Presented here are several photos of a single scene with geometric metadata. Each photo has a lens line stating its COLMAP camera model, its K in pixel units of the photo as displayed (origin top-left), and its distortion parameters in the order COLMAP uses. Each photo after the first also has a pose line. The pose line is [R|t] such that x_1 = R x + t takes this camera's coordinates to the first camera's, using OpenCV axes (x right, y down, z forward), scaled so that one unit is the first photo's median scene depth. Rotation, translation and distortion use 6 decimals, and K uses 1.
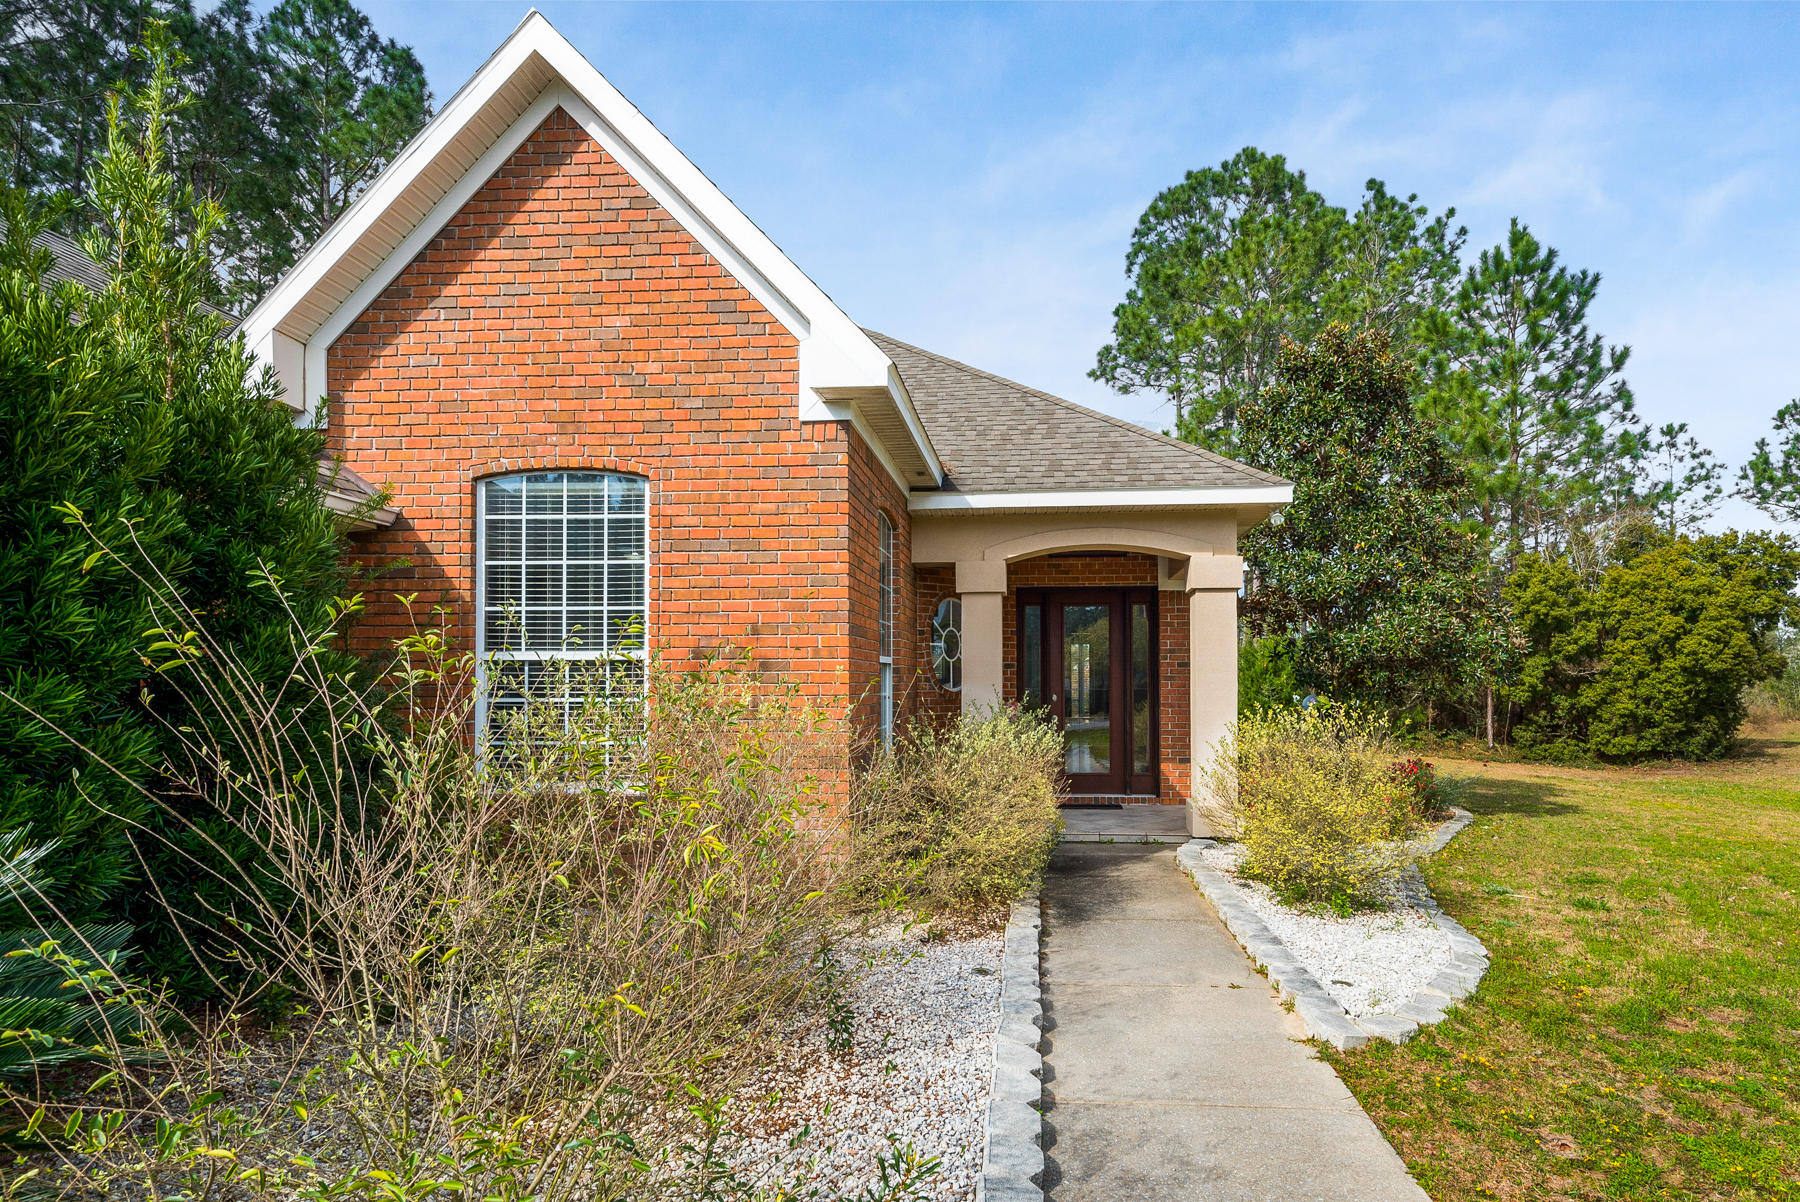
lens RADIAL K [[1040.6, 0, 961.5], [0, 1040.6, 648.7], [0, 0, 1]] dist [0.019948, -0.009599]
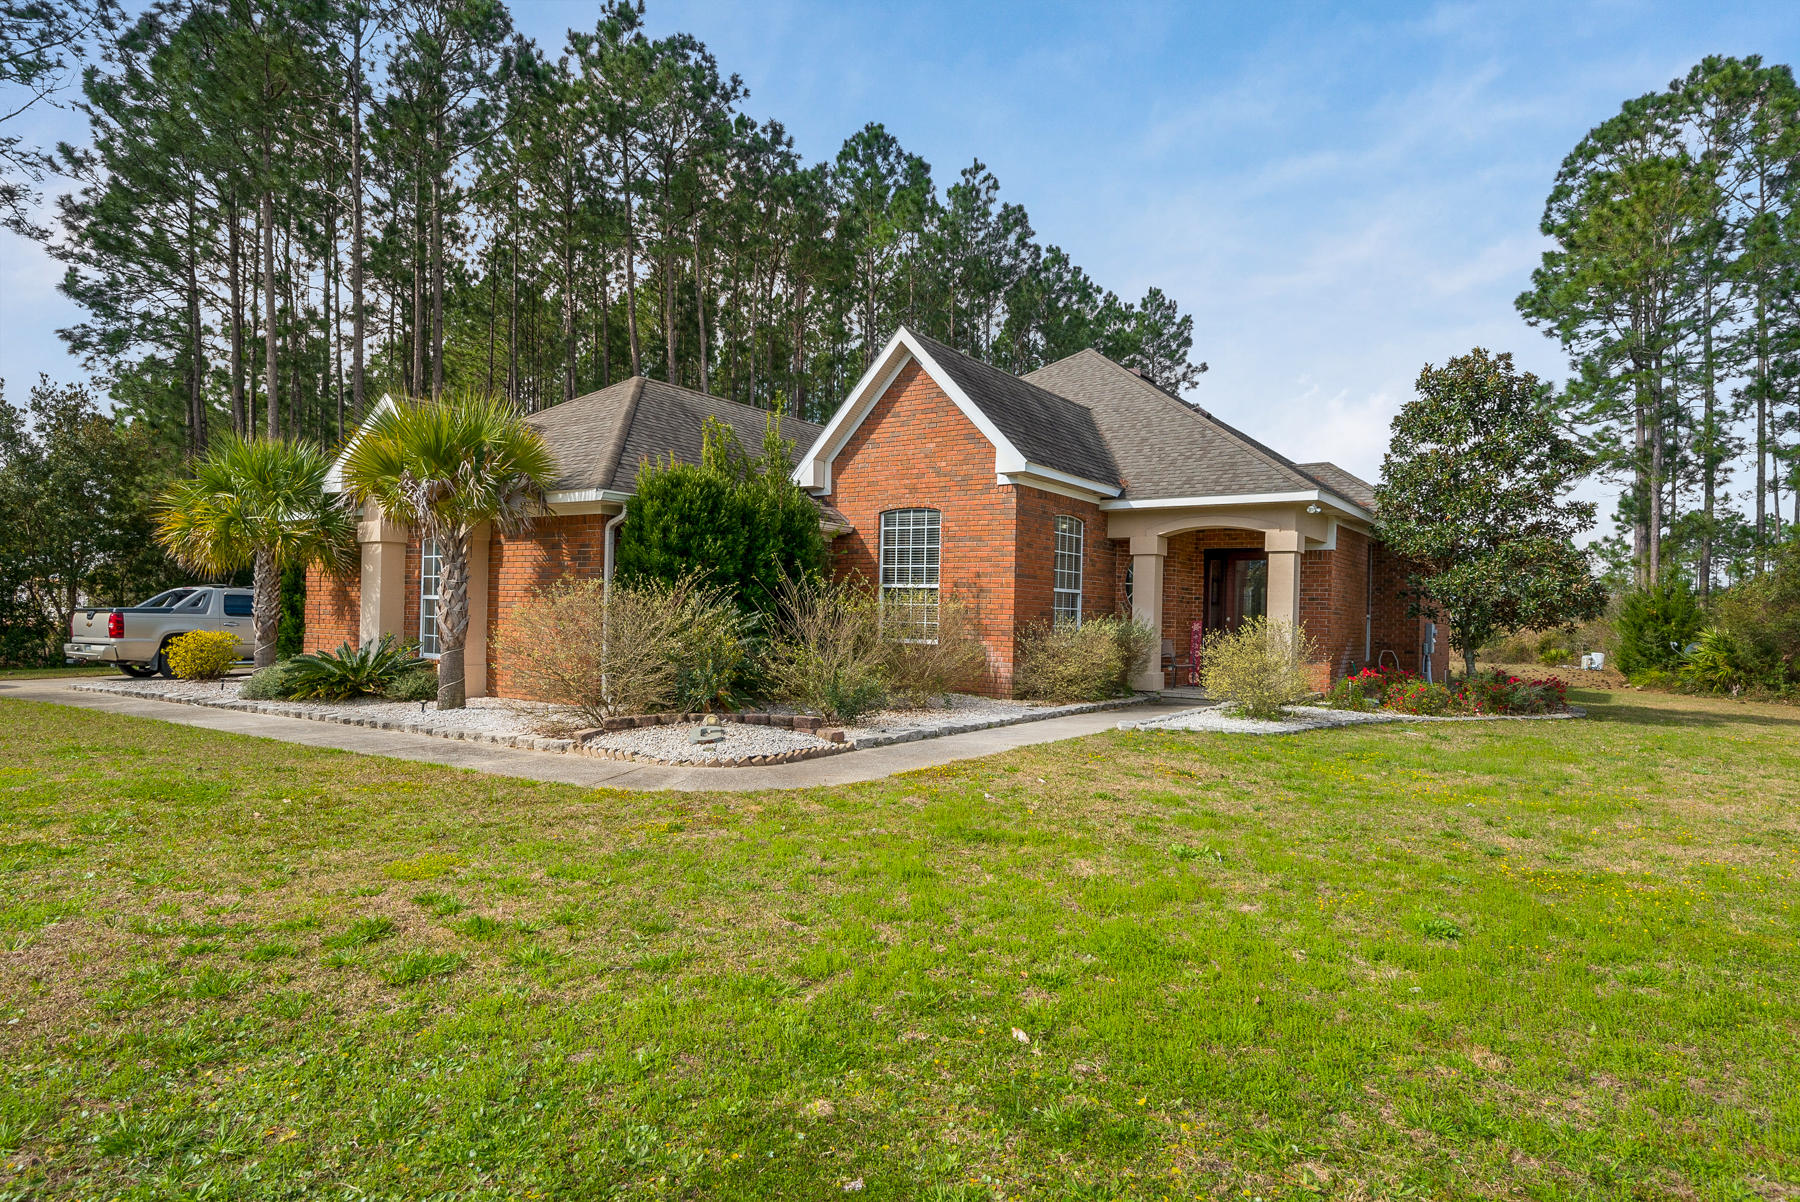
lens RADIAL K [[1007.0, 0, 898.4], [0, 1007.0, 596.2], [0, 0, 1]] dist [0.027352, -0.003049]
pose [[0.863897, 0.015348, -0.503434, 0.433964], [-0.012945, 0.999882, 0.008270, 0.006619], [0.503502, -0.000628, 0.863994, -0.577695]]
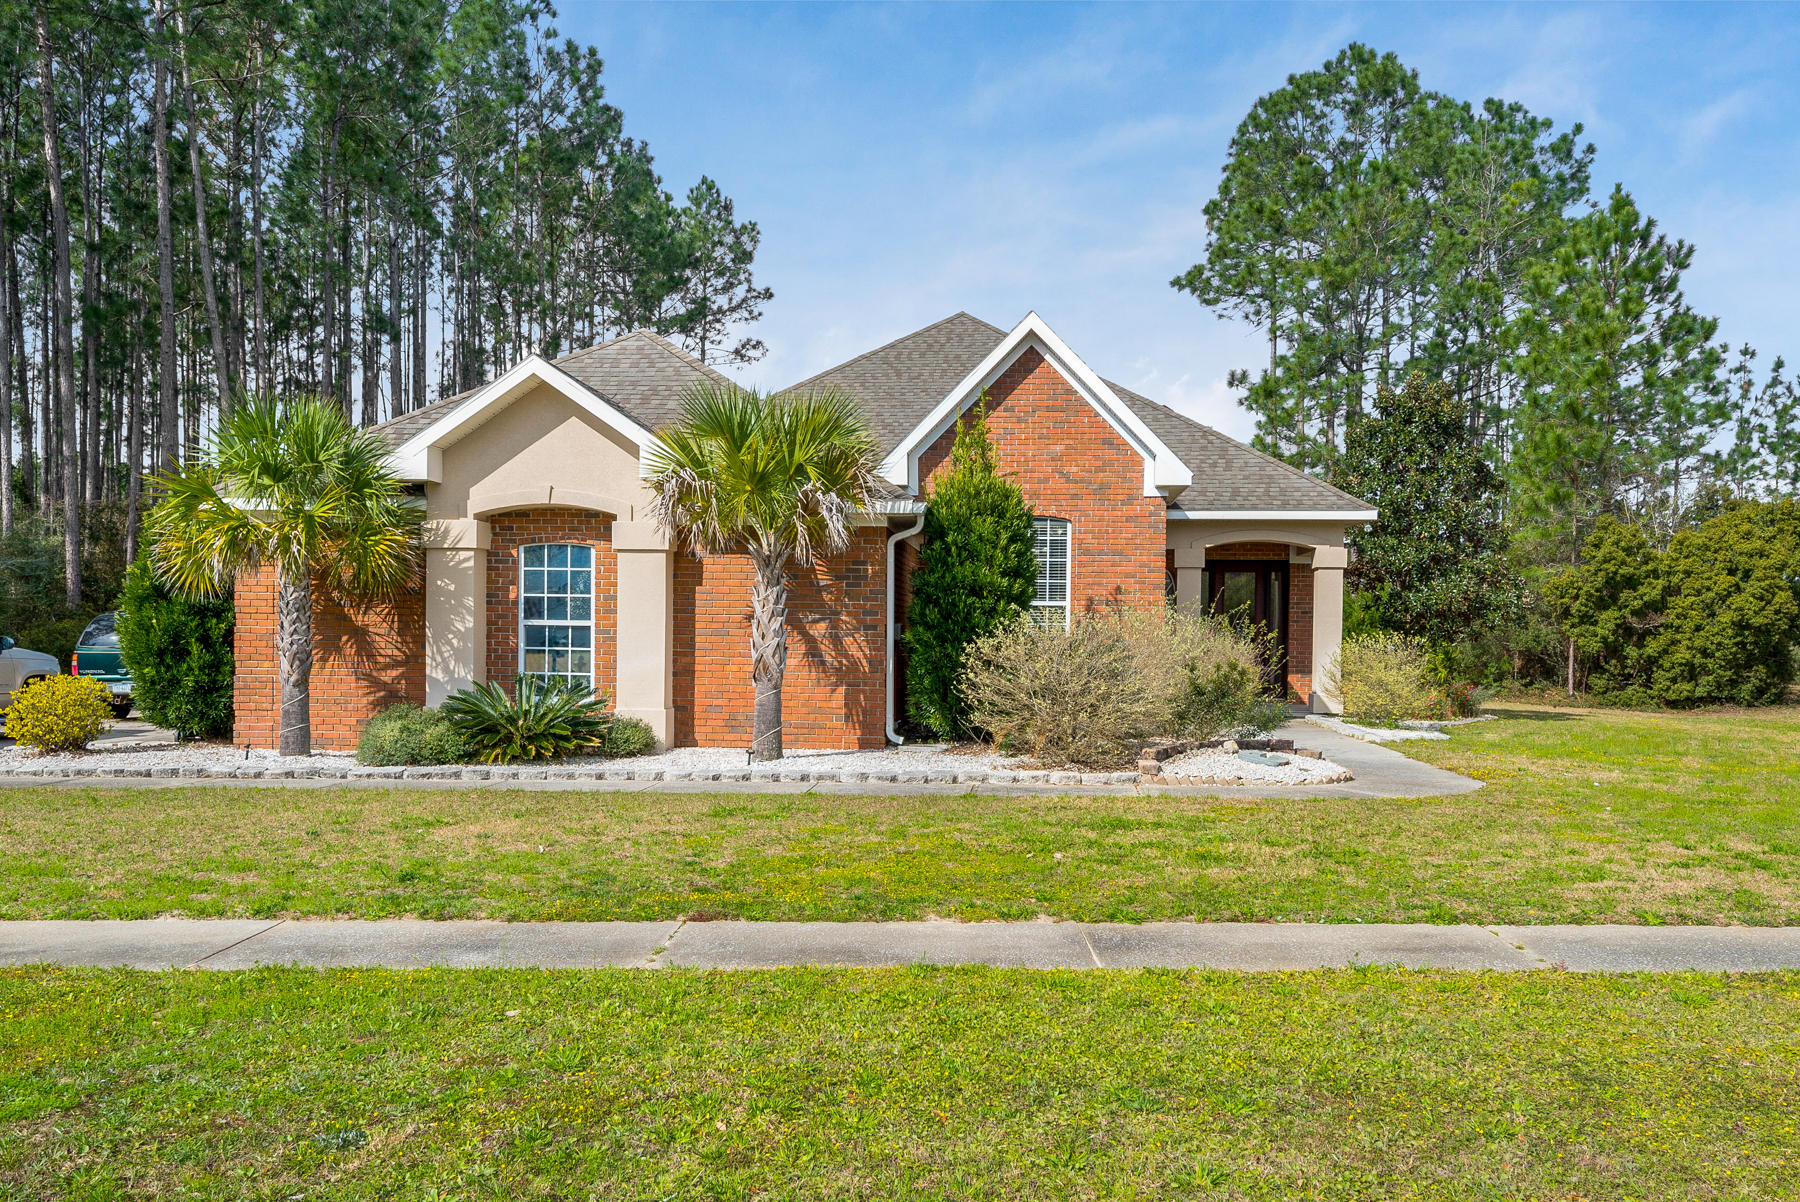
lens RADIAL K [[1464.5, 0, 902.4], [0, 1464.5, 657.6], [0, 0, 1]] dist [0.011207, 0.025701]
pose [[0.999665, 0.015360, -0.020852, -0.329192], [-0.014360, 0.998778, 0.047280, -0.011461], [0.021553, -0.046965, 0.998664, -1.155402]]
